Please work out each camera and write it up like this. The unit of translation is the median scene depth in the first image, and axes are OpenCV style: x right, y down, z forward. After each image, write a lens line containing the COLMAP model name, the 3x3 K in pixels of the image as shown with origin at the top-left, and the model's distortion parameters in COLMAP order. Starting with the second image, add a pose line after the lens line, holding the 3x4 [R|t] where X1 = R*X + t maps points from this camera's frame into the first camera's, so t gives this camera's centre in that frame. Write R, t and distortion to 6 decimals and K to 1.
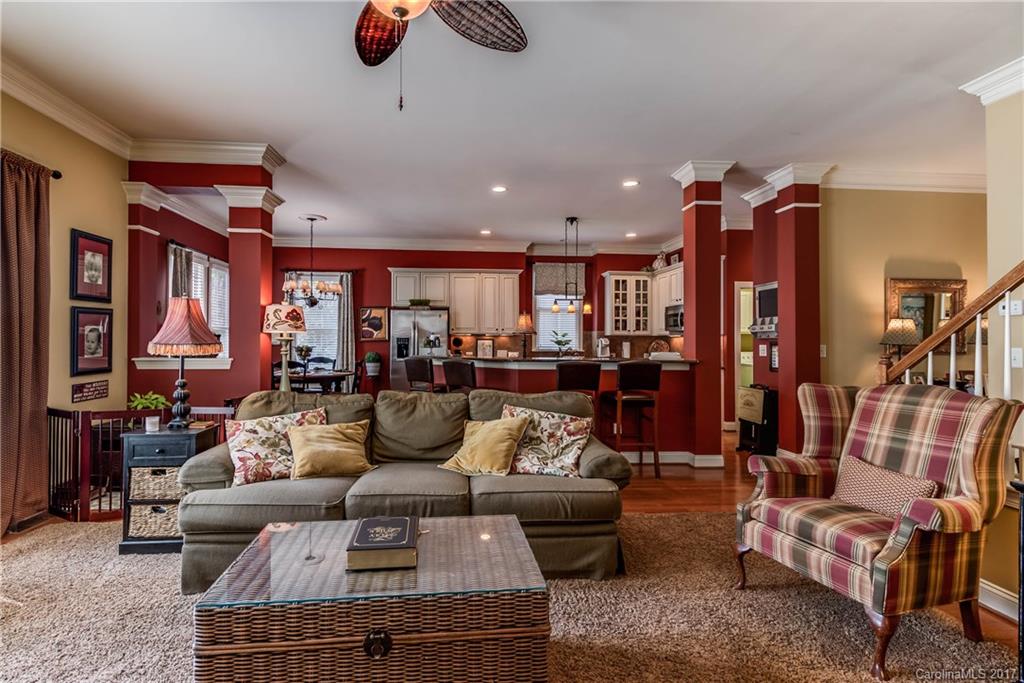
lens RADIAL K [[468.2, 0, 505.9], [0, 468.2, 338.8], [0, 0, 1]] dist [0.023281, -0.014576]
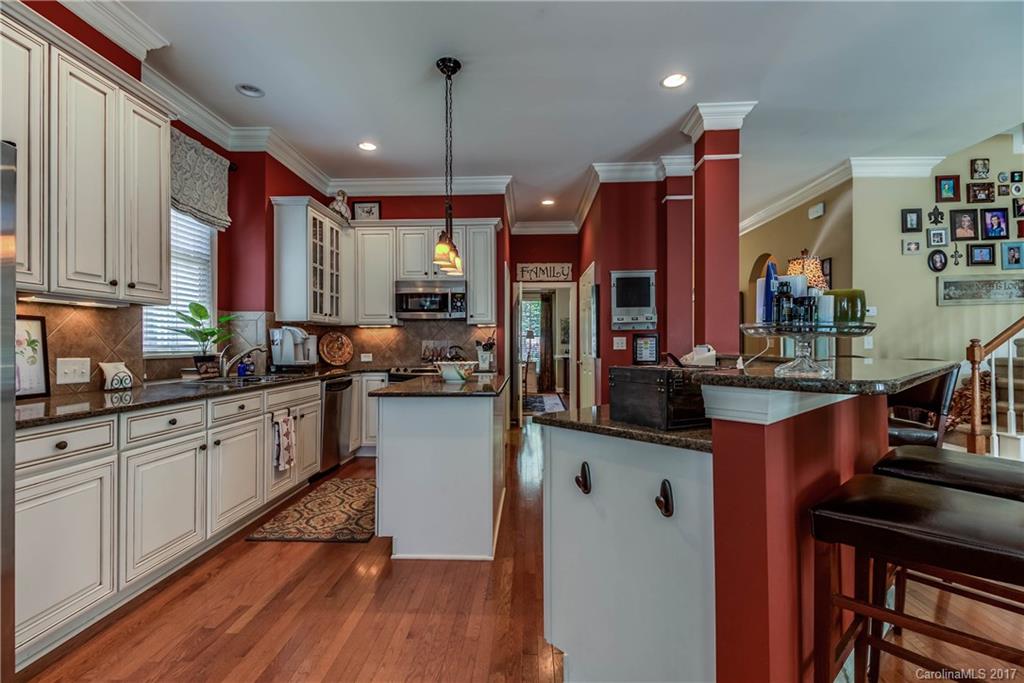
lens RADIAL K [[468.2, 0, 505.9], [0, 468.2, 338.8], [0, 0, 1]] dist [0.023281, -0.014576]
pose [[0.172398, 0.004701, 0.985016, -0.311932], [-0.002996, 0.999986, -0.004248, 0.016424], [-0.985023, -0.002219, 0.172409, 0.862416]]
